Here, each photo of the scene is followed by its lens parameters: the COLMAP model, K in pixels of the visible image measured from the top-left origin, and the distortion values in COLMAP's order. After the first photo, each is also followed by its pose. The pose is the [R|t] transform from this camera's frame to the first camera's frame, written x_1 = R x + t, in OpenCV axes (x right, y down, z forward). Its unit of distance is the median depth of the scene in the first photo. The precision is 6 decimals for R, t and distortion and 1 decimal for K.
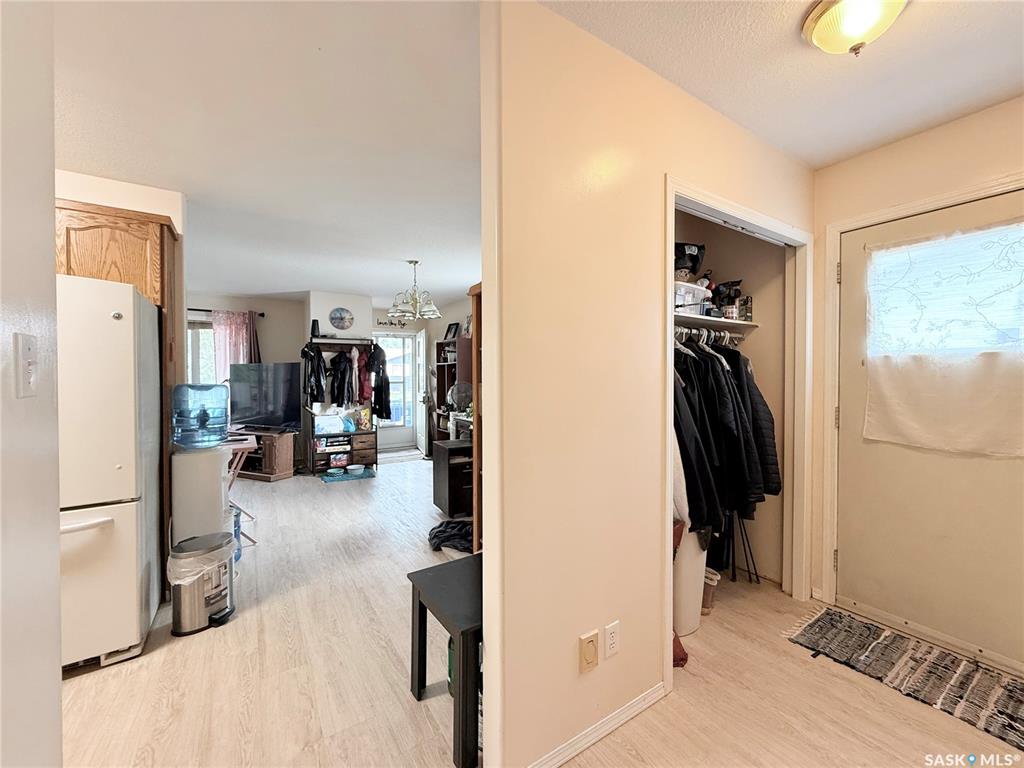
lens RADIAL K [[407.5, 0, 509.1], [0, 407.5, 383.3], [0, 0, 1]] dist [-0.000636, -0.000060]
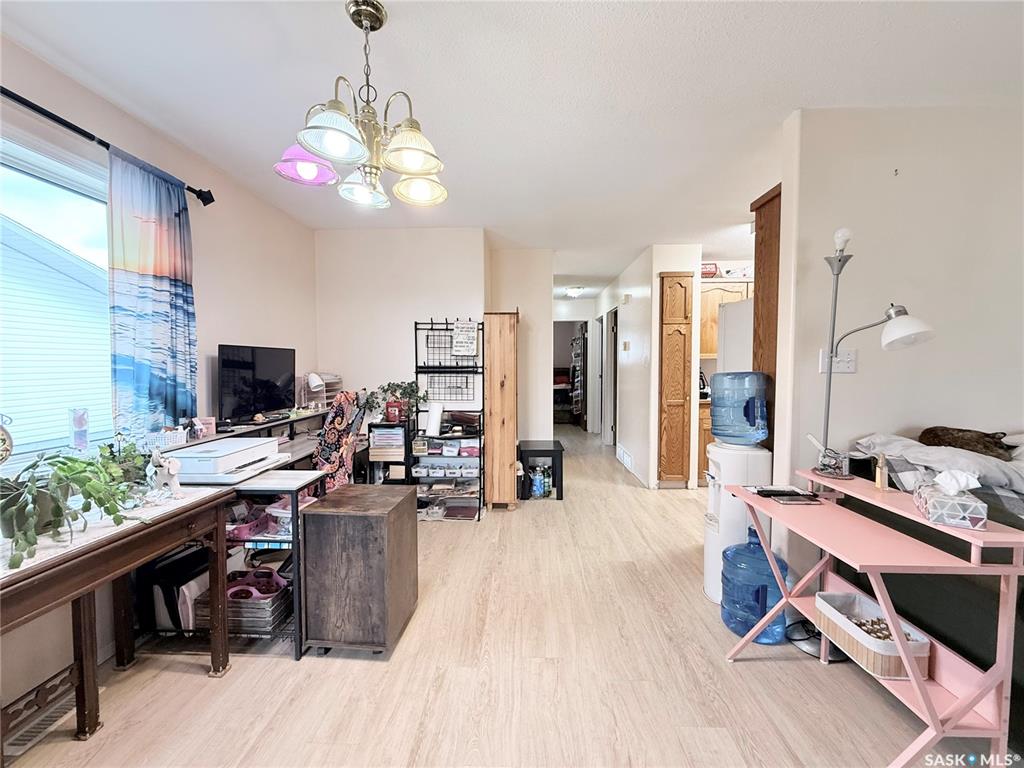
lens RADIAL K [[407.5, 0, 509.1], [0, 407.5, 383.3], [0, 0, 1]] dist [-0.000636, -0.000060]
pose [[-0.819983, -0.024263, 0.571874, -0.390569], [0.013137, 0.998040, 0.061181, -0.015102], [-0.572238, 0.057680, -0.818057, 0.918967]]
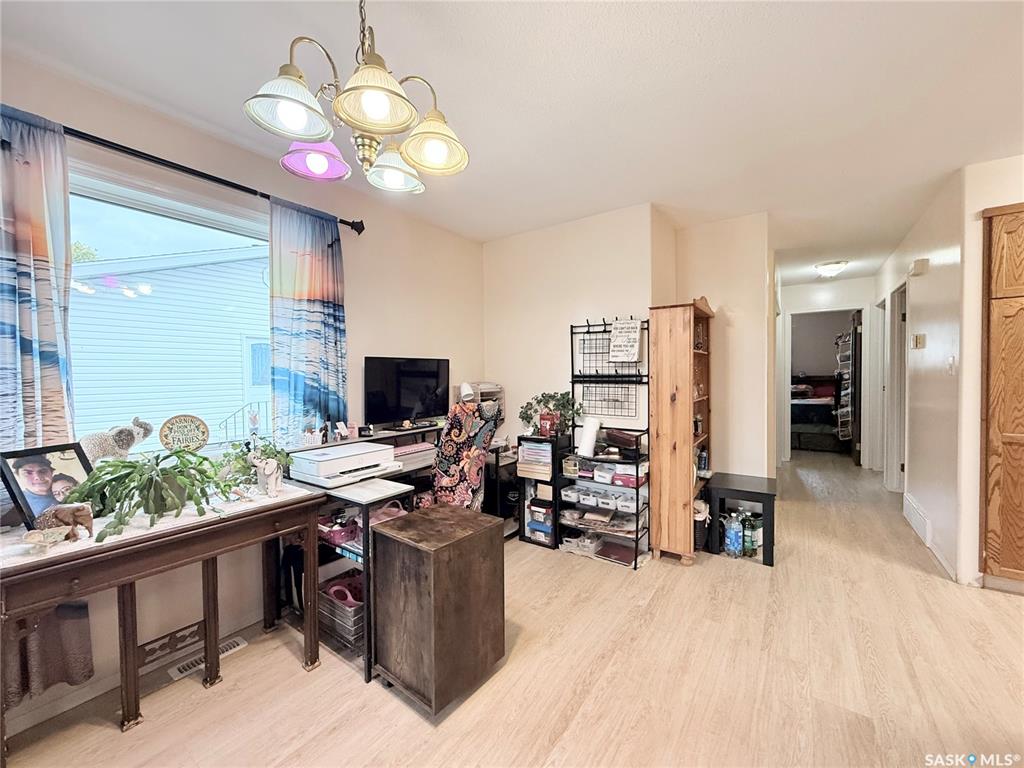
lens RADIAL K [[407.5, 0, 509.1], [0, 407.5, 383.3], [0, 0, 1]] dist [-0.000636, -0.000060]
pose [[-0.375958, -0.016609, 0.926488, -0.398106], [0.026920, 0.999222, 0.028837, -0.011872], [-0.926246, 0.035782, -0.375218, 0.770841]]
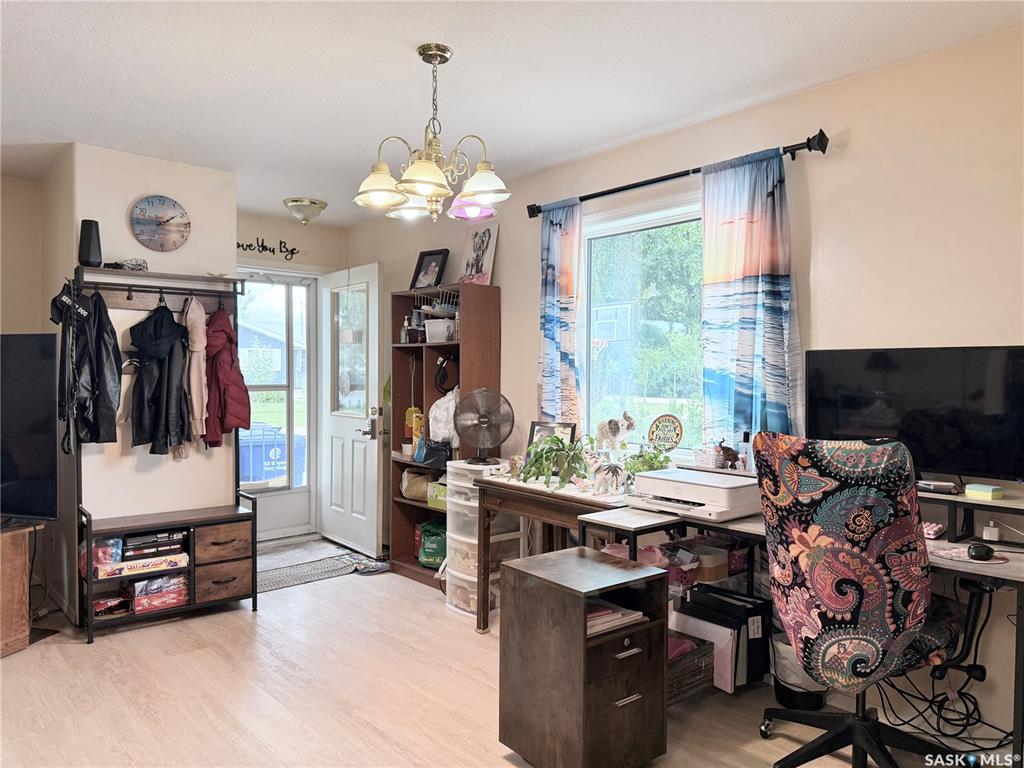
lens RADIAL K [[715.7, 0, 514.0], [0, 715.7, 391.6], [0, 0, 1]] dist [0.095611, -0.130269]
pose [[0.986925, 0.002724, 0.161158, -0.199287], [-0.004234, 0.999950, 0.009026, -0.007495], [-0.161125, -0.009590, 0.986887, 0.278862]]
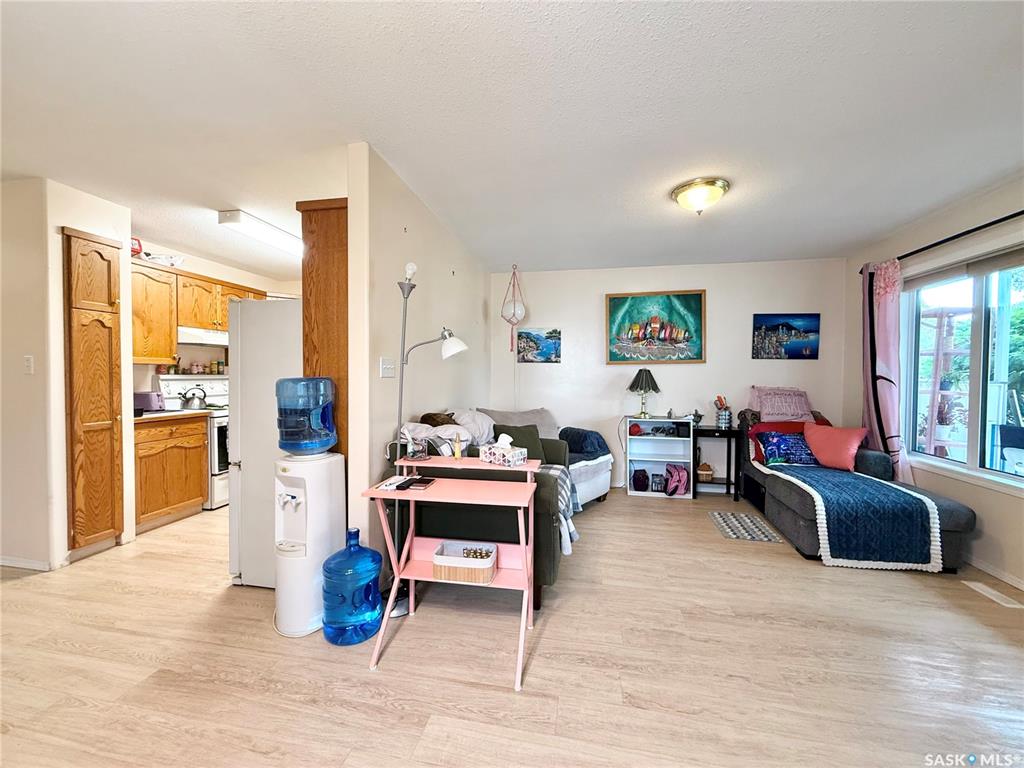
lens RADIAL K [[407.5, 0, 509.1], [0, 407.5, 383.3], [0, 0, 1]] dist [-0.000636, -0.000060]
pose [[-0.688537, 0.012349, -0.725096, -0.200252], [-0.017564, 0.999278, 0.033697, -0.009472], [0.724989, 0.035937, -0.687822, 0.856750]]
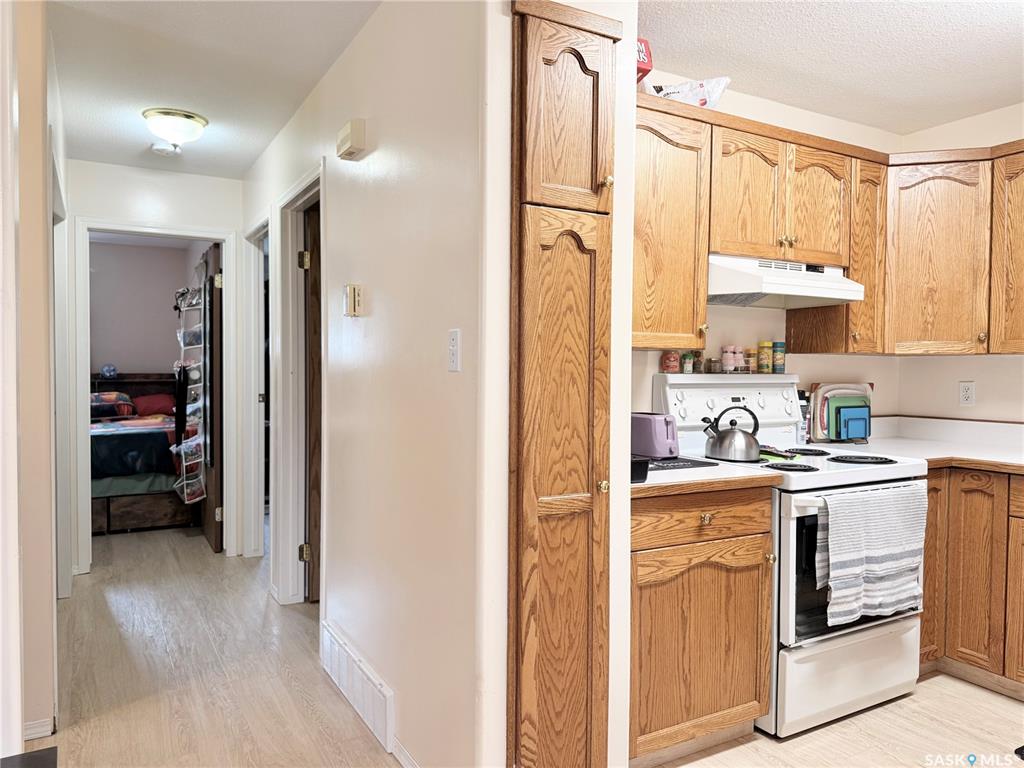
lens RADIAL K [[724.2, 0, 511.4], [0, 724.2, 390.0], [0, 0, 1]] dist [0.082535, -0.137253]
pose [[-0.998611, -0.008951, 0.051929, -0.206431], [-0.006594, 0.998948, 0.045391, -0.001784], [-0.052280, 0.044986, -0.997619, 0.489124]]
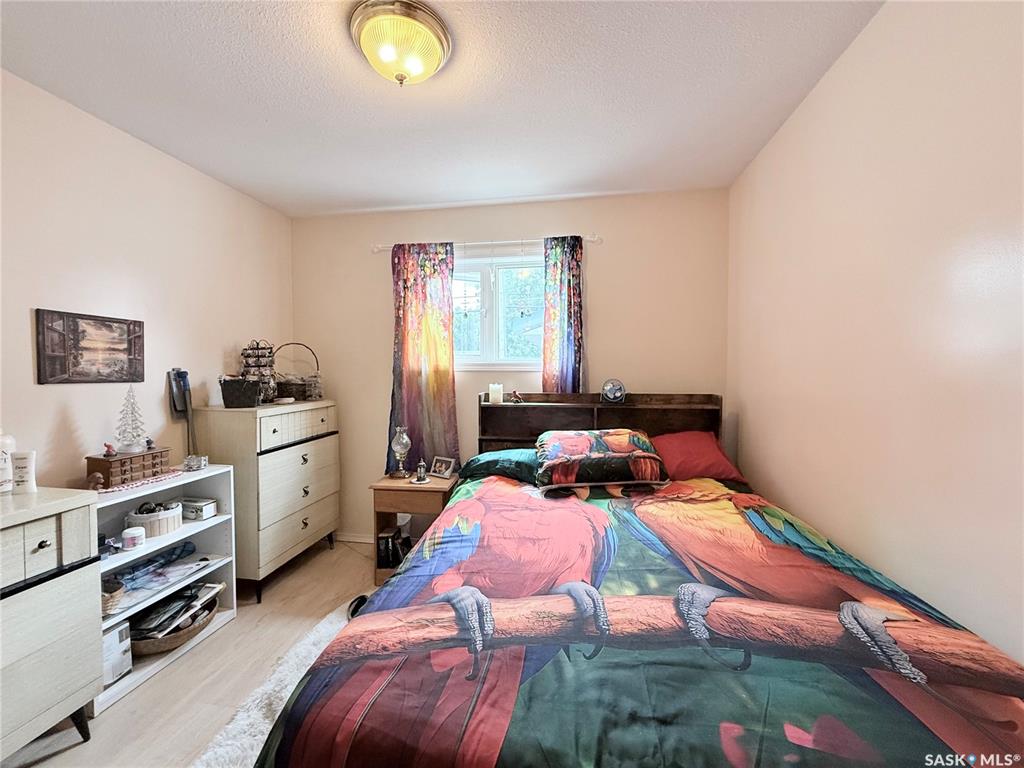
lens RADIAL K [[407.5, 0, 509.1], [0, 407.5, 383.3], [0, 0, 1]] dist [-0.000636, -0.000060]
pose [[-0.741814, -0.019587, 0.670320, 0.360919], [0.010992, 0.999084, 0.041358, 0.000514], [-0.670516, 0.038048, -0.740919, -0.367532]]
